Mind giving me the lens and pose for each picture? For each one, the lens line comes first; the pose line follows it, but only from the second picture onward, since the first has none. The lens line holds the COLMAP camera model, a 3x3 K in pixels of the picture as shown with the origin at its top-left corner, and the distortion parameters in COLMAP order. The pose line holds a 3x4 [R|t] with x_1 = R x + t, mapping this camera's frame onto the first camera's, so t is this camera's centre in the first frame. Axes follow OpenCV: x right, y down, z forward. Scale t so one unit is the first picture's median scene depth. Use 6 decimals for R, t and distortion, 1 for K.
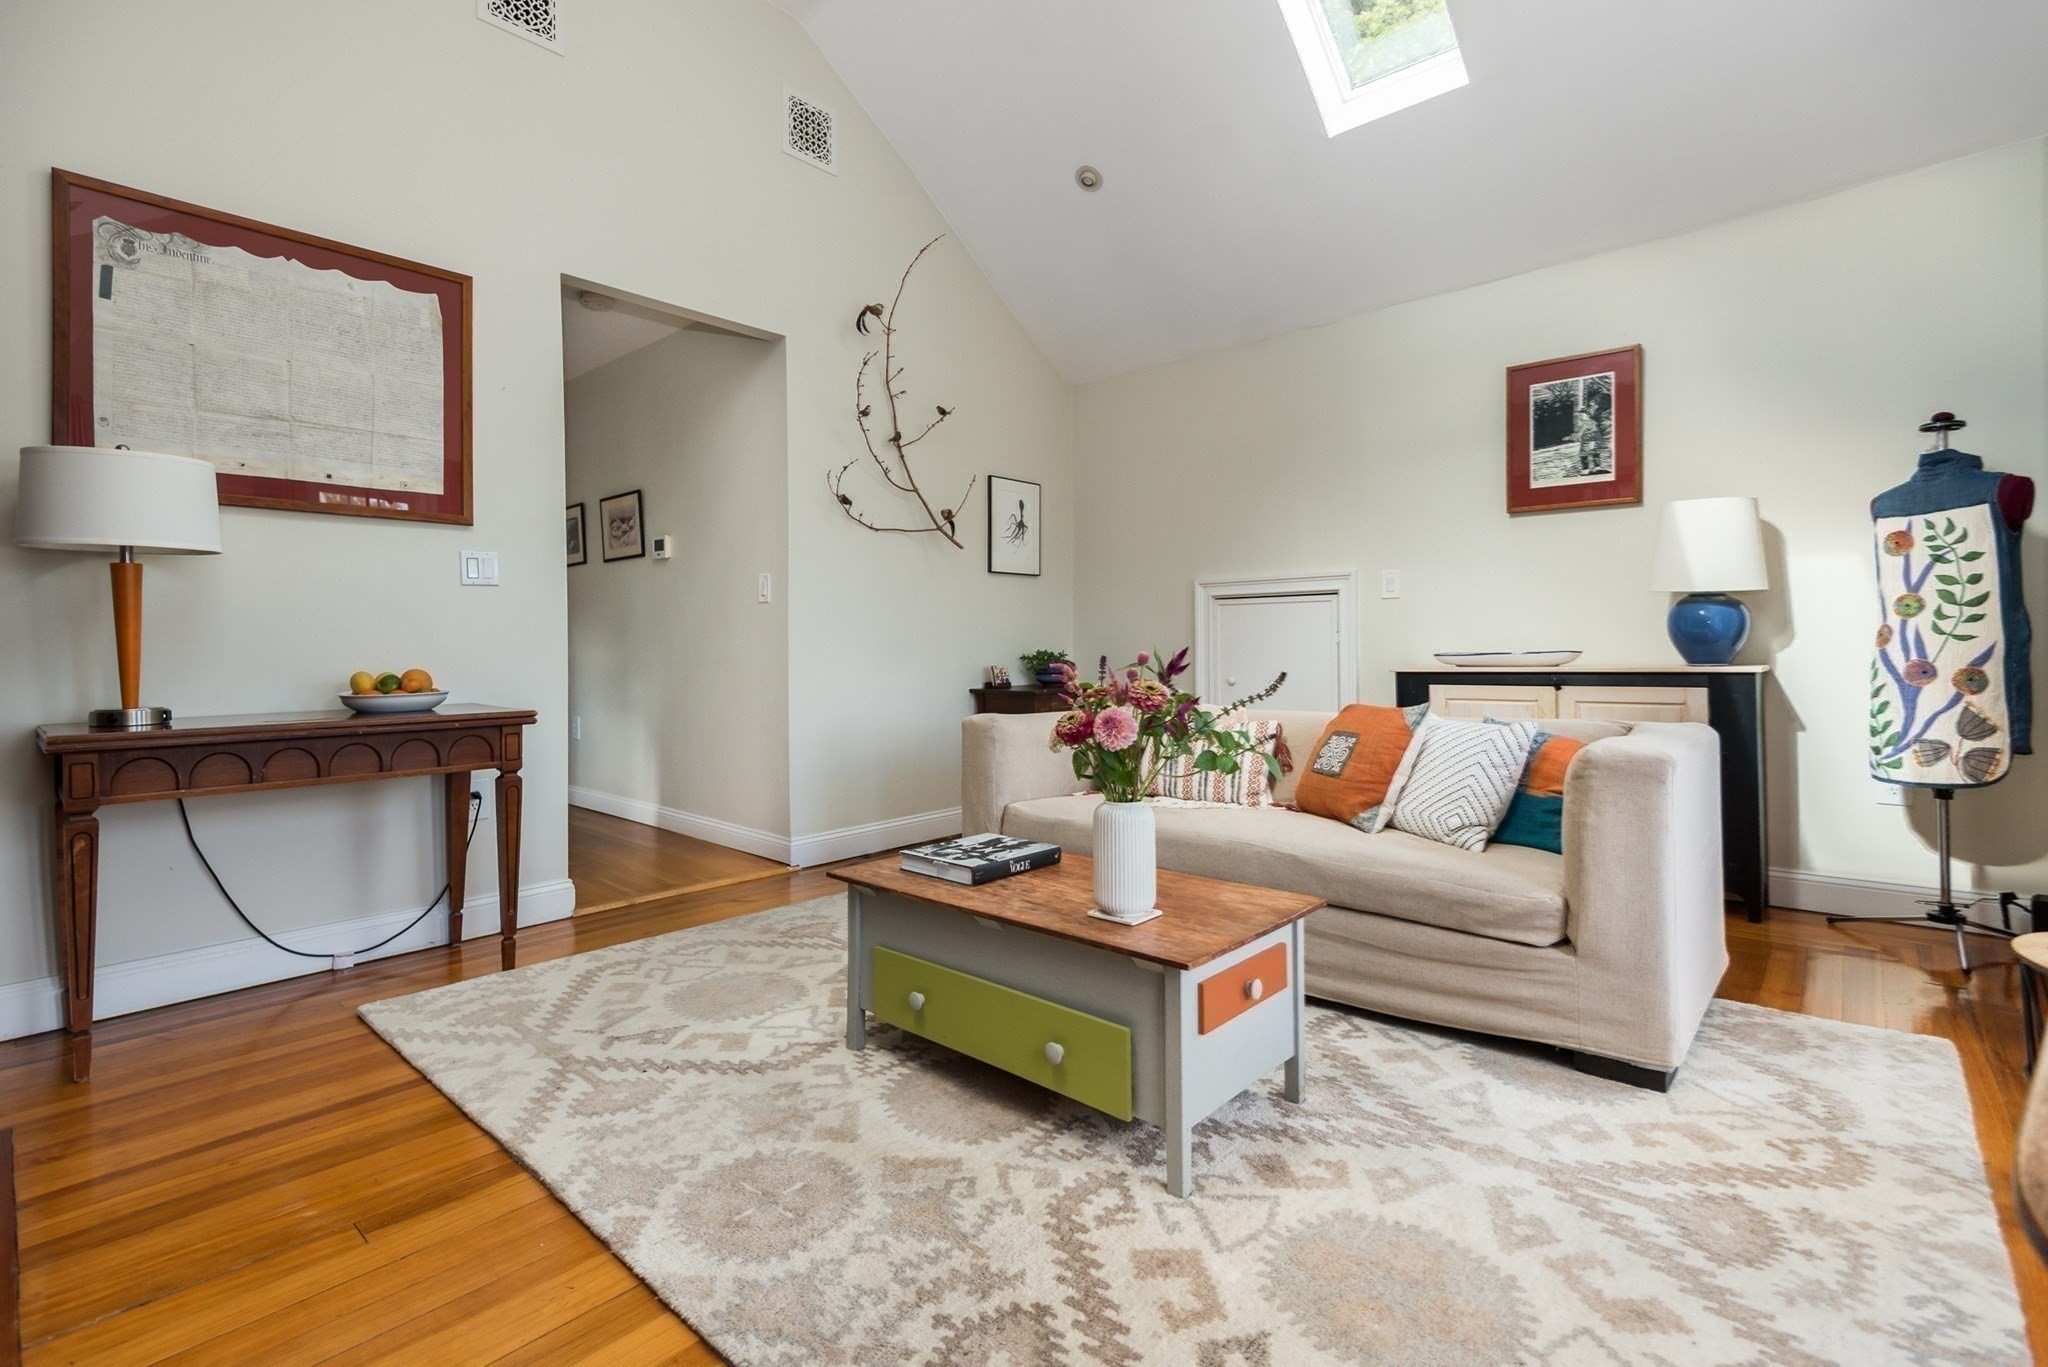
lens RADIAL K [[939.1, 0, 986.9], [0, 939.1, 644.4], [0, 0, 1]] dist [0.036844, -0.024479]
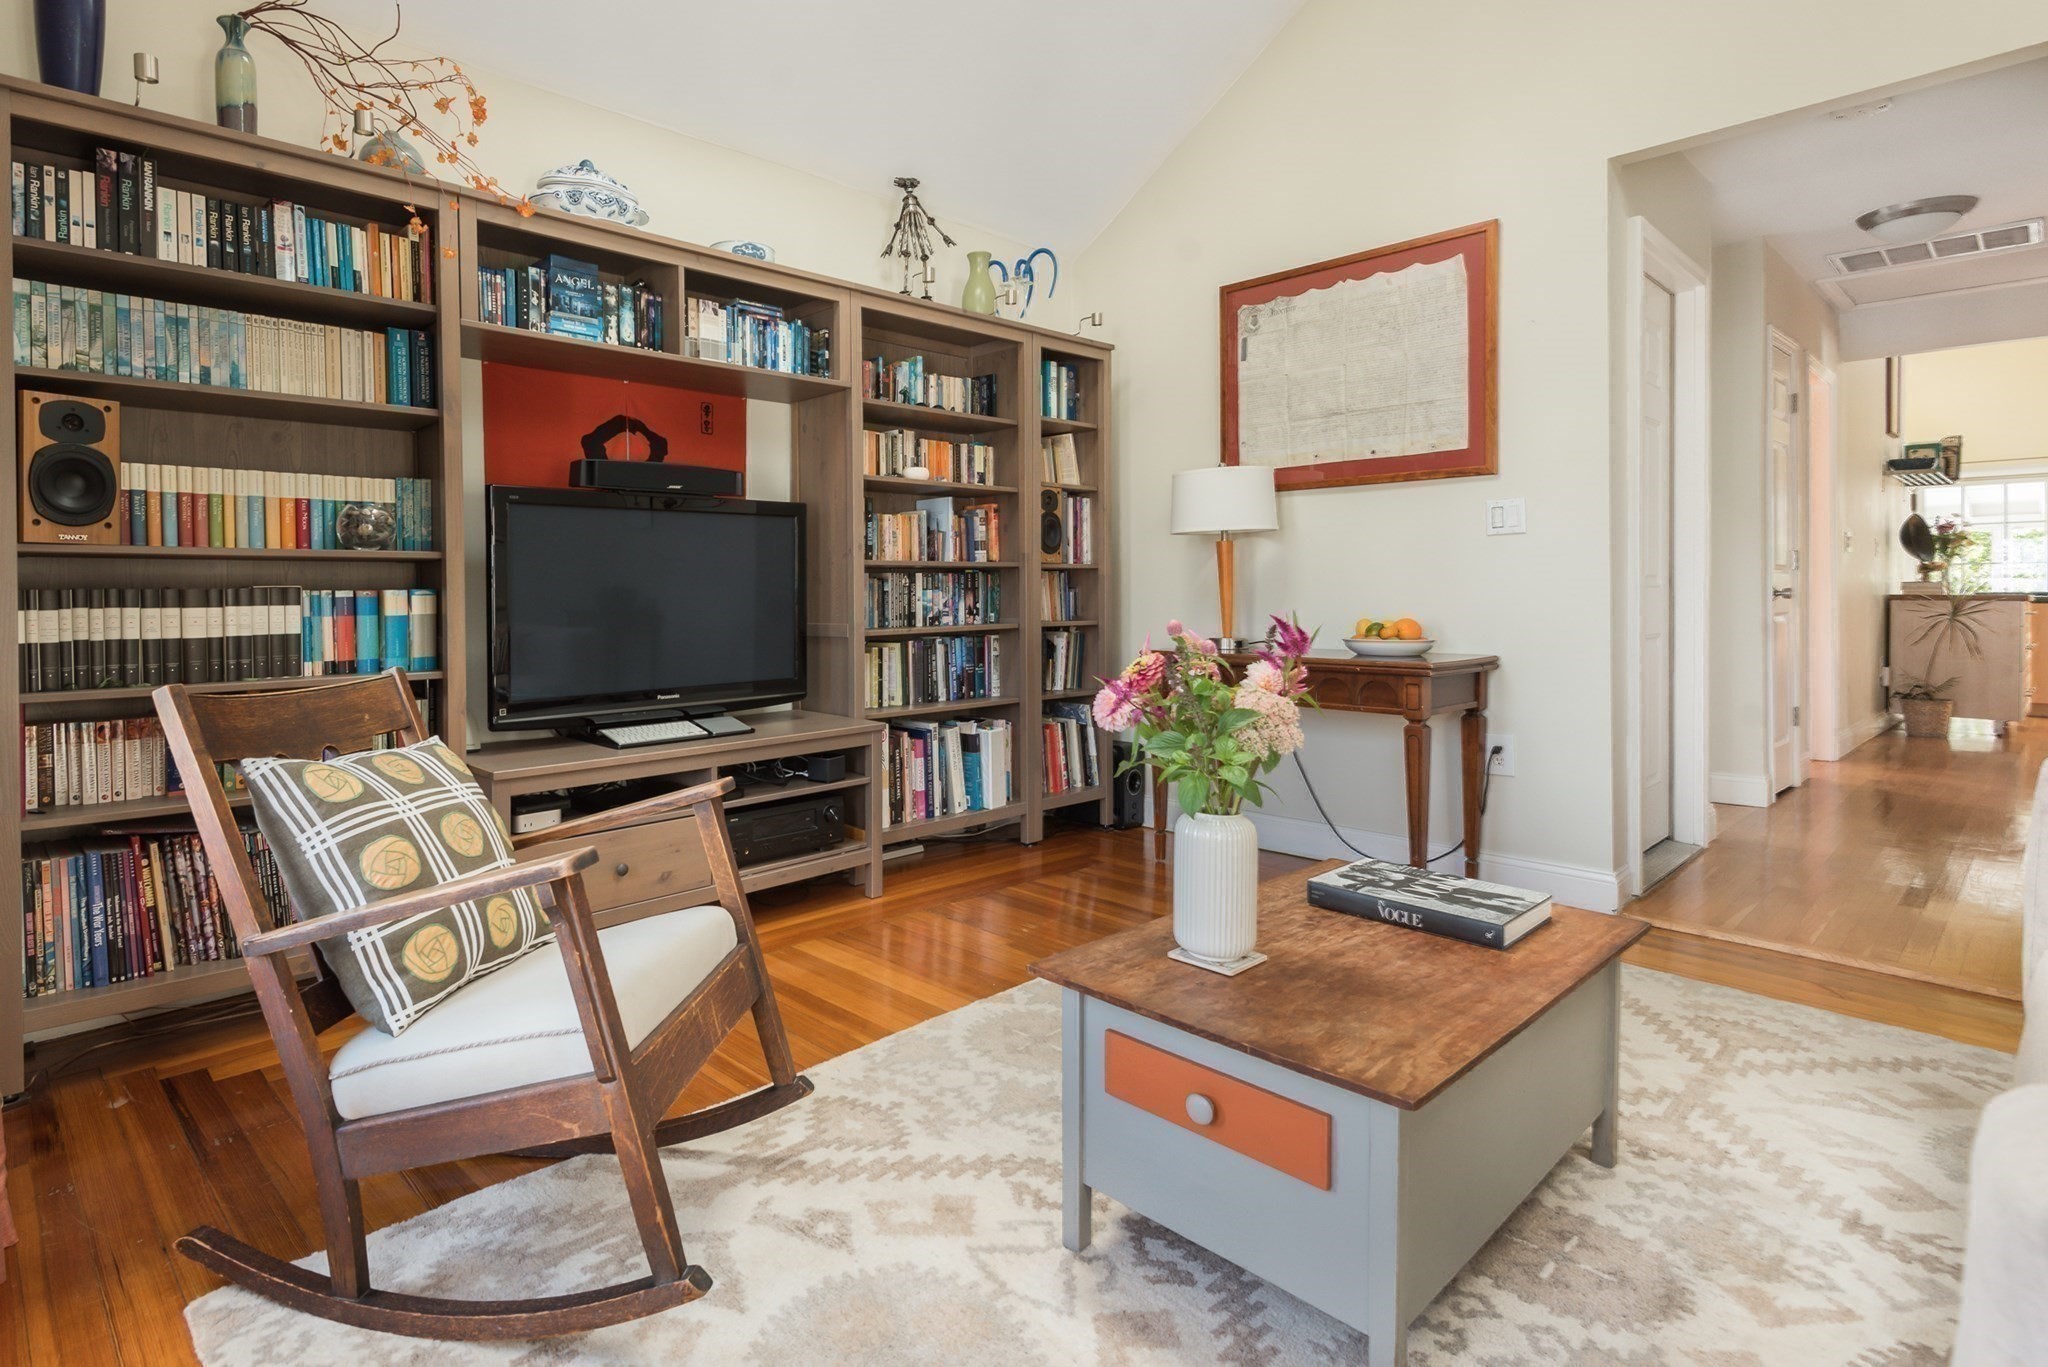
lens RADIAL K [[1046.7, 0, 879.0], [0, 1046.7, 606.1], [0, 0, 1]] dist [0.044019, -0.030103]
pose [[-0.105096, 0.018765, -0.994285, 0.686173], [0.004918, 0.999820, 0.018349, -0.013632], [0.994450, -0.002961, -0.105169, 0.540931]]
